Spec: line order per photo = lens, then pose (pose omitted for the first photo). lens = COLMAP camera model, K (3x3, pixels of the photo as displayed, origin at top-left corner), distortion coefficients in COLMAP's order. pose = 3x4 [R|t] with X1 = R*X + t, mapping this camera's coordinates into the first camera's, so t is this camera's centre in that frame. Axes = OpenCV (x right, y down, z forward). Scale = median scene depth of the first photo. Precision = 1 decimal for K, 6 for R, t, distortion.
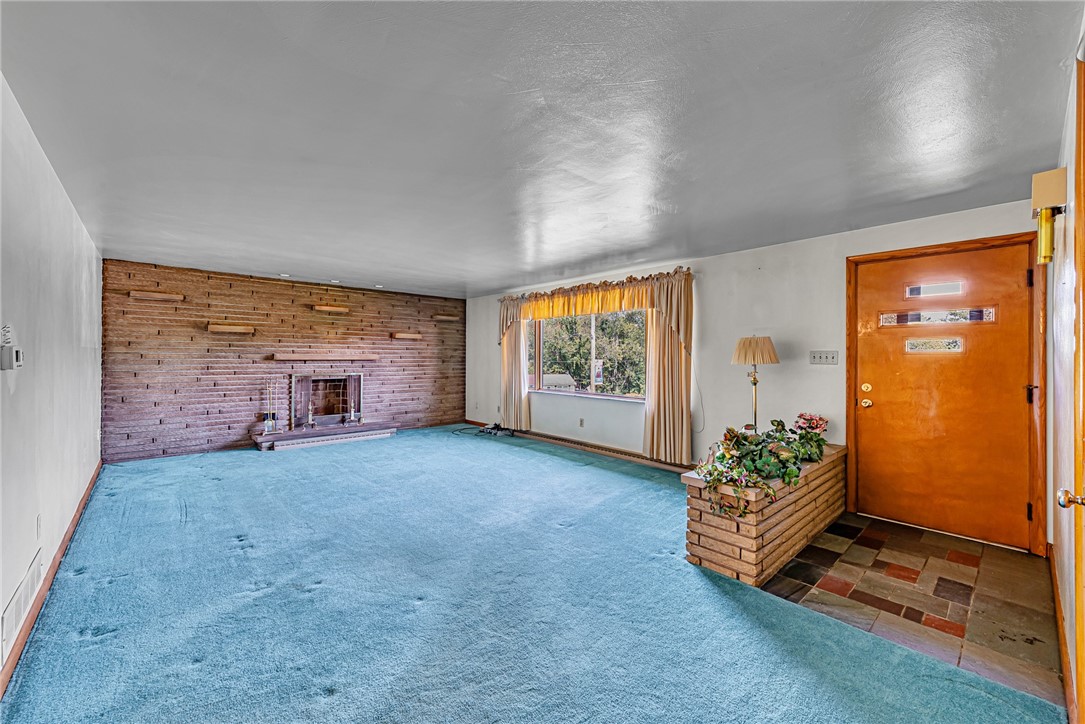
lens RADIAL K [[433.2, 0, 541.7], [0, 433.2, 341.8], [0, 0, 1]] dist [-0.000359, 0.000038]
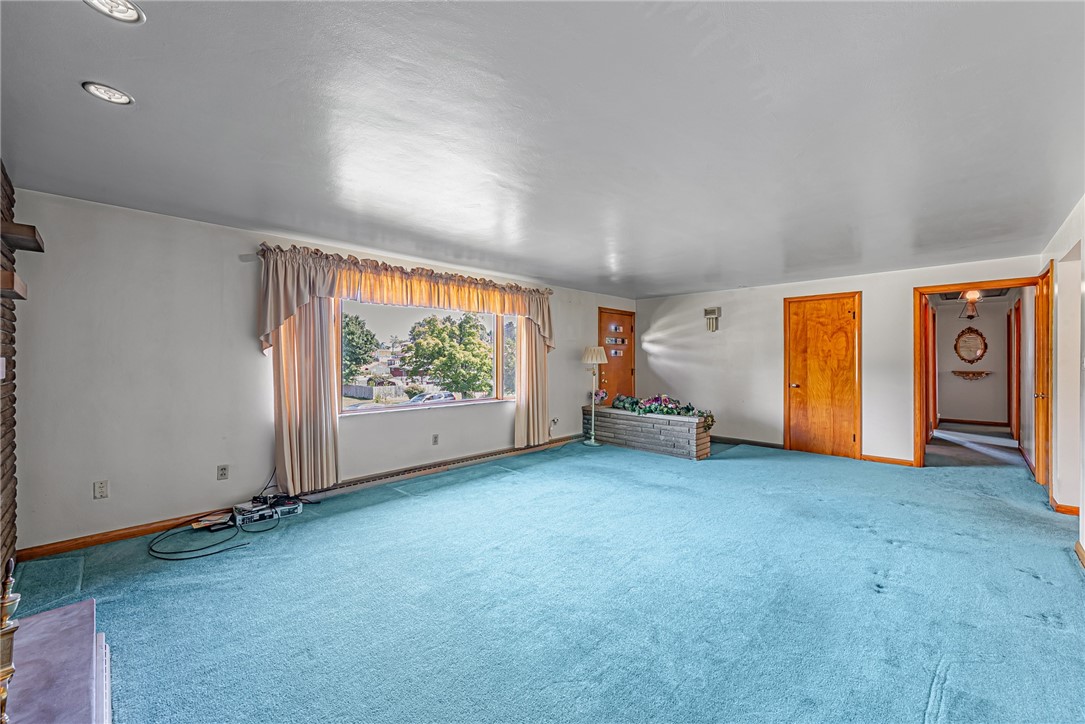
lens RADIAL K [[432.5, 0, 538.5], [0, 432.5, 369.1], [0, 0, 1]] dist [0.000363, -0.000059]
pose [[-0.073301, -0.013576, 0.997217, -0.779837], [-0.018560, 0.999753, 0.012246, 0.040490], [-0.997137, -0.017610, -0.073534, 0.913263]]
